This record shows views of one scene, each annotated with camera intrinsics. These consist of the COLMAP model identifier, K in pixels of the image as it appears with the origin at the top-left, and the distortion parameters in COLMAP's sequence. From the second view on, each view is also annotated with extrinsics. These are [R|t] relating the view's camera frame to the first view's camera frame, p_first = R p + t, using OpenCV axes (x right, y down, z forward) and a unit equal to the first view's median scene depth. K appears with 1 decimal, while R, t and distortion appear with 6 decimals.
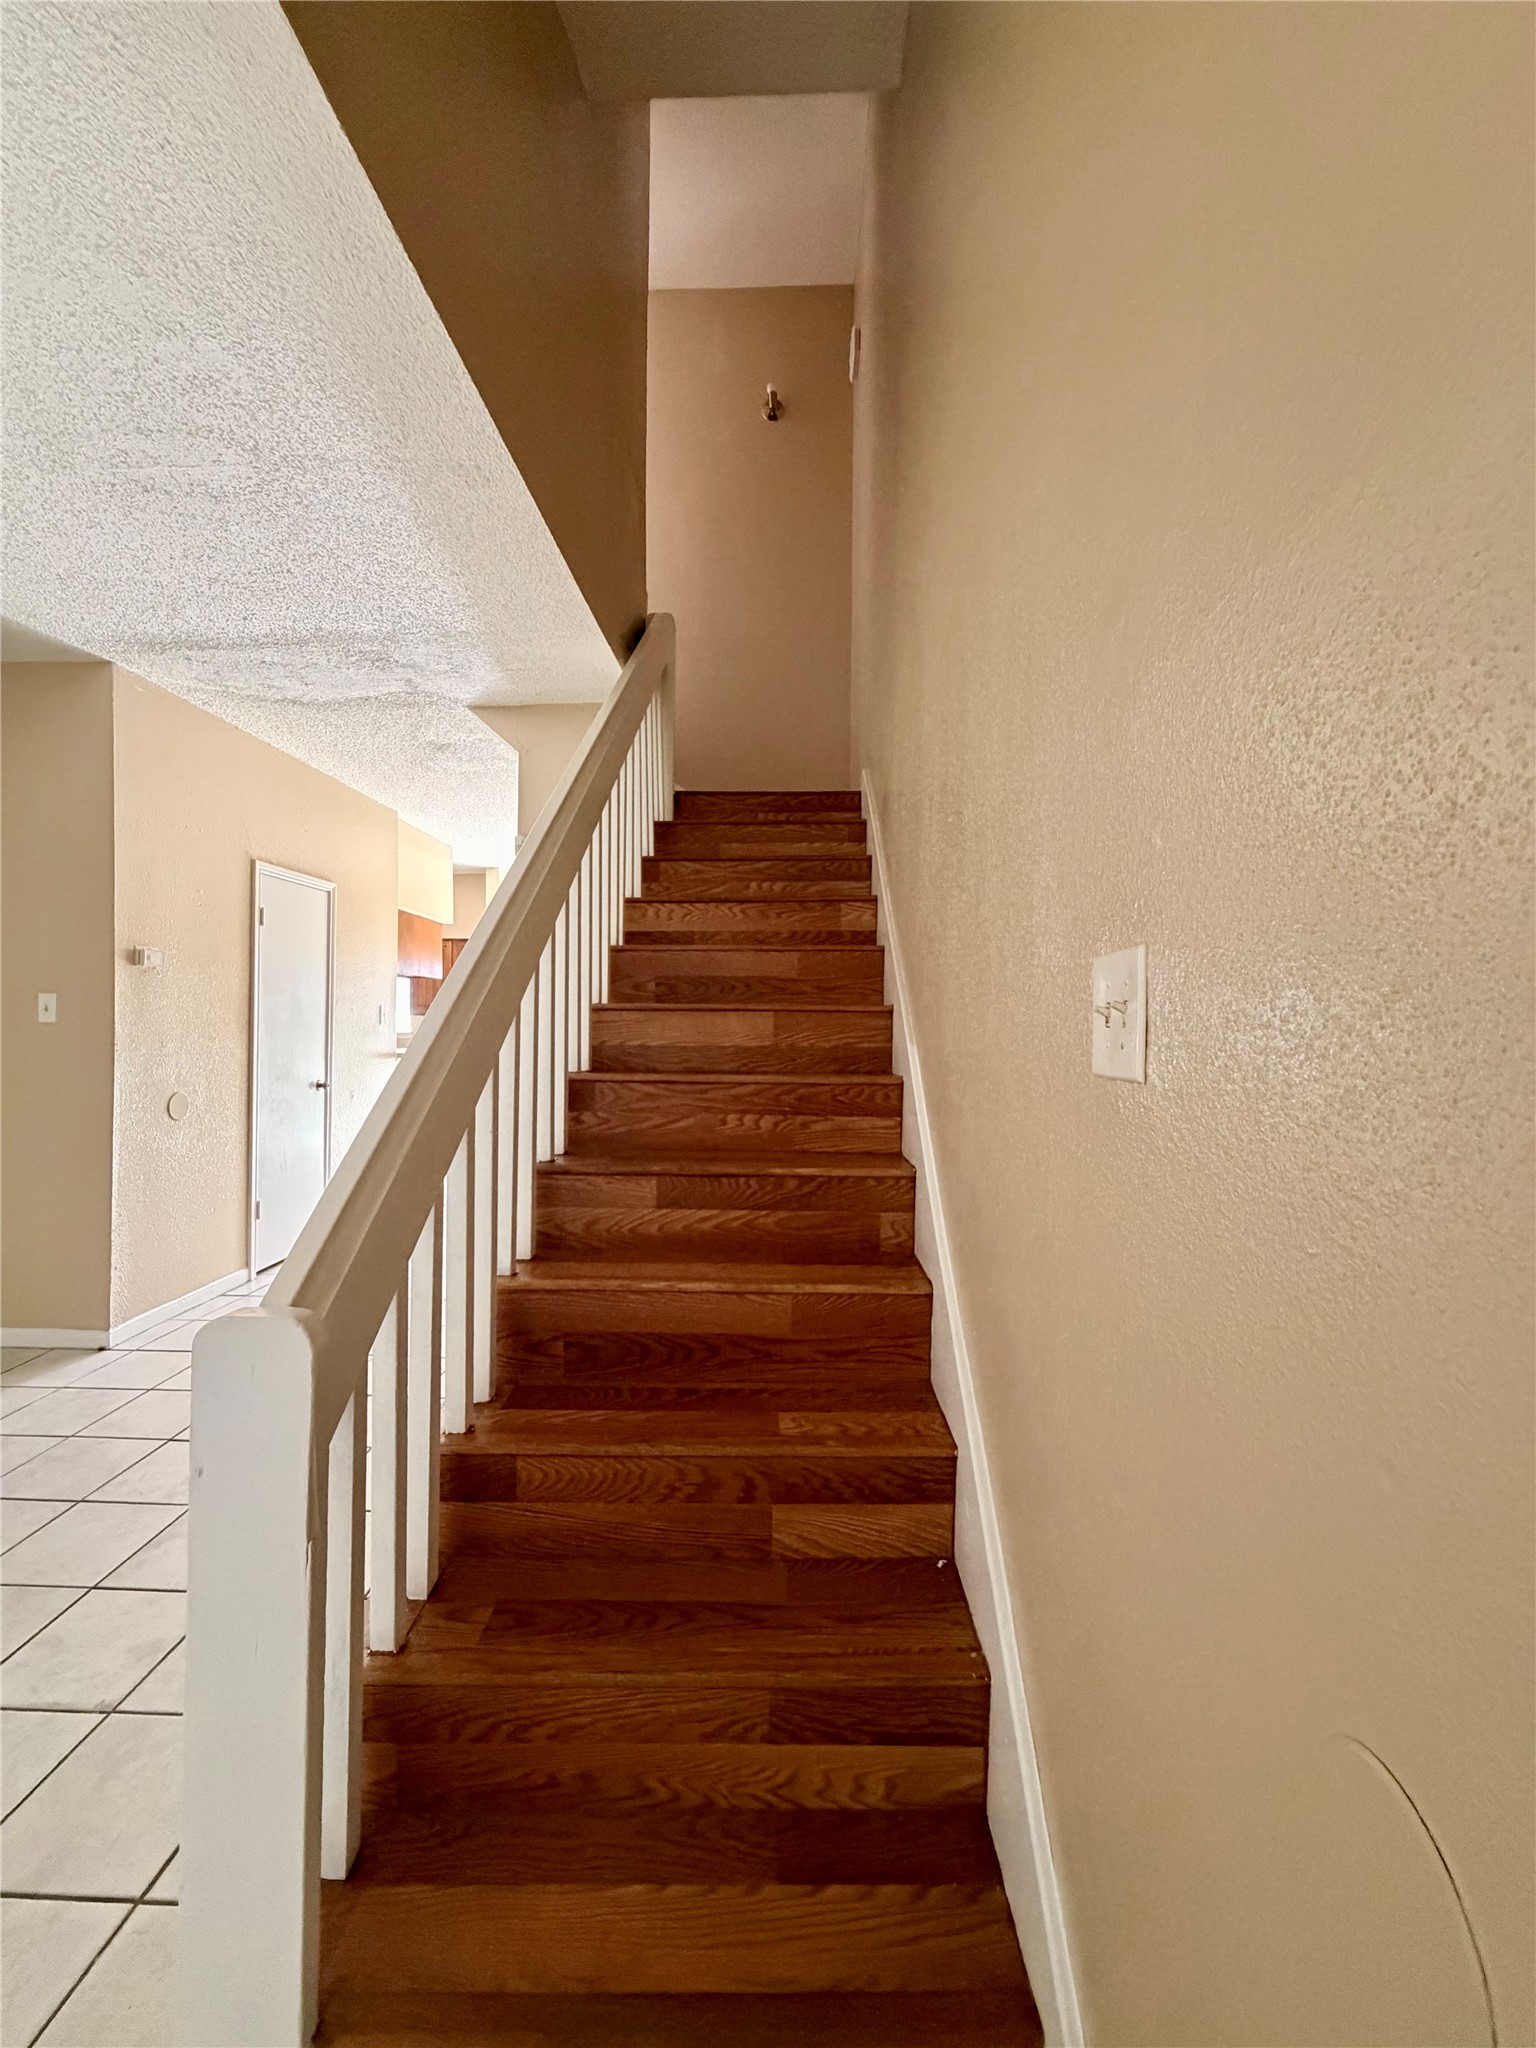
lens RADIAL K [[821.1, 0, 772.4], [0, 821.1, 1018.4], [0, 0, 1]] dist [-0.000140, -0.000219]
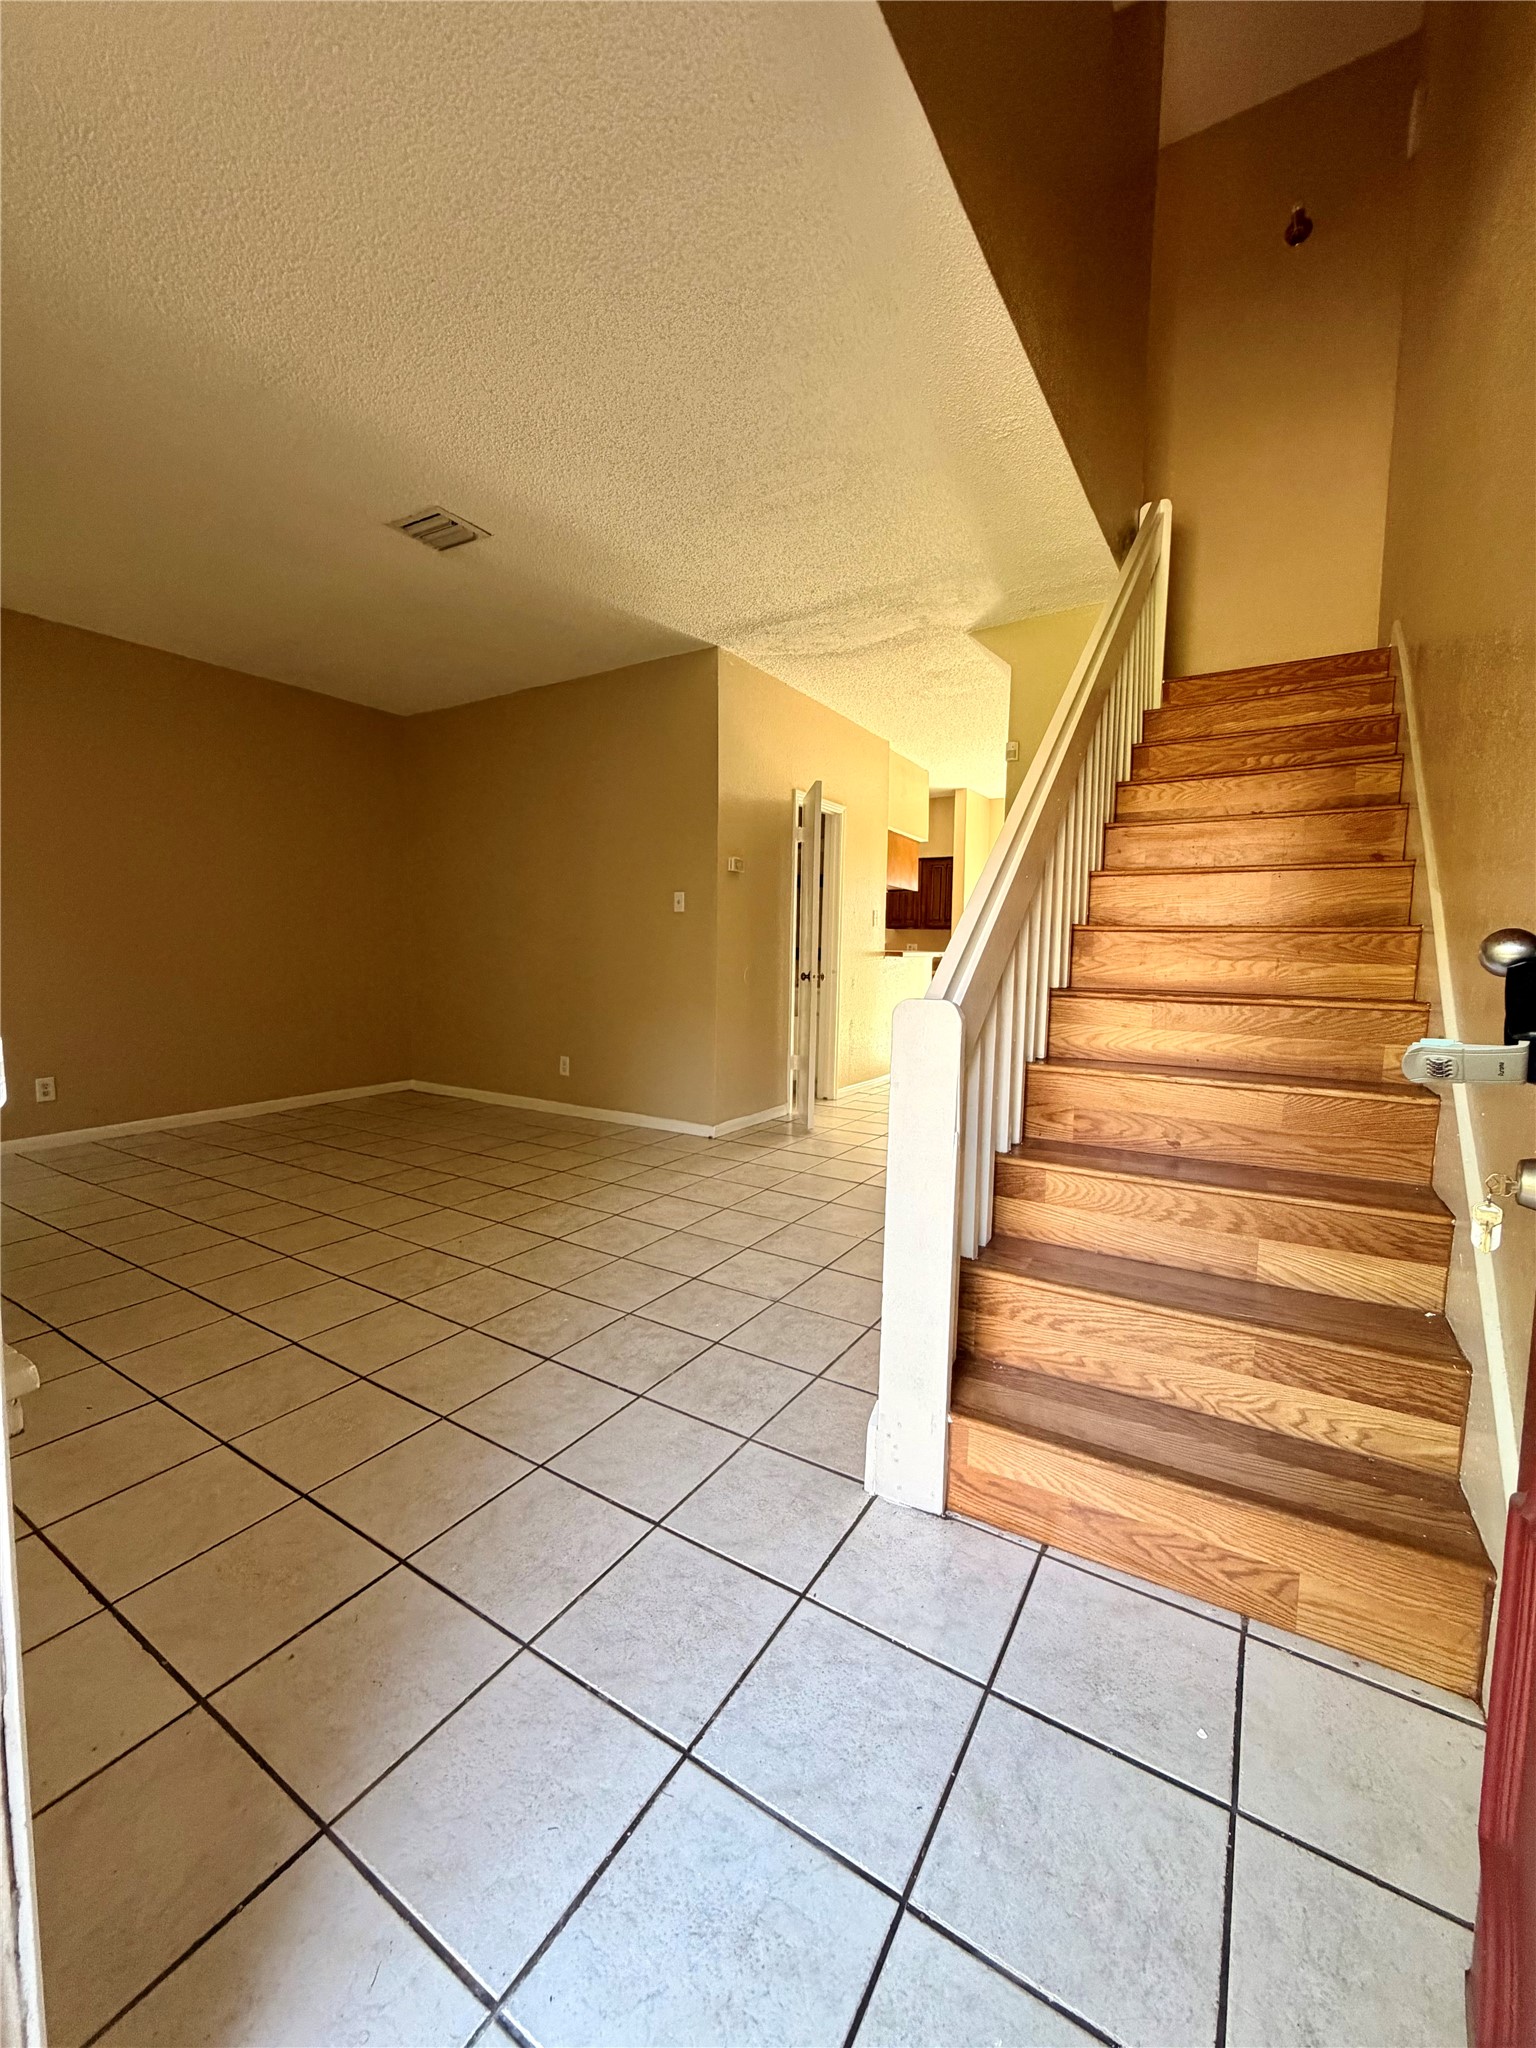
lens RADIAL K [[821.1, 0, 767.1], [0, 821.1, 1020.6], [0, 0, 1]] dist [-0.000140, -0.000219]
pose [[0.864326, 0.047012, -0.500729, -0.027109], [-0.006496, 0.996582, 0.082353, 0.123996], [0.502889, -0.067927, 0.861678, -0.300507]]
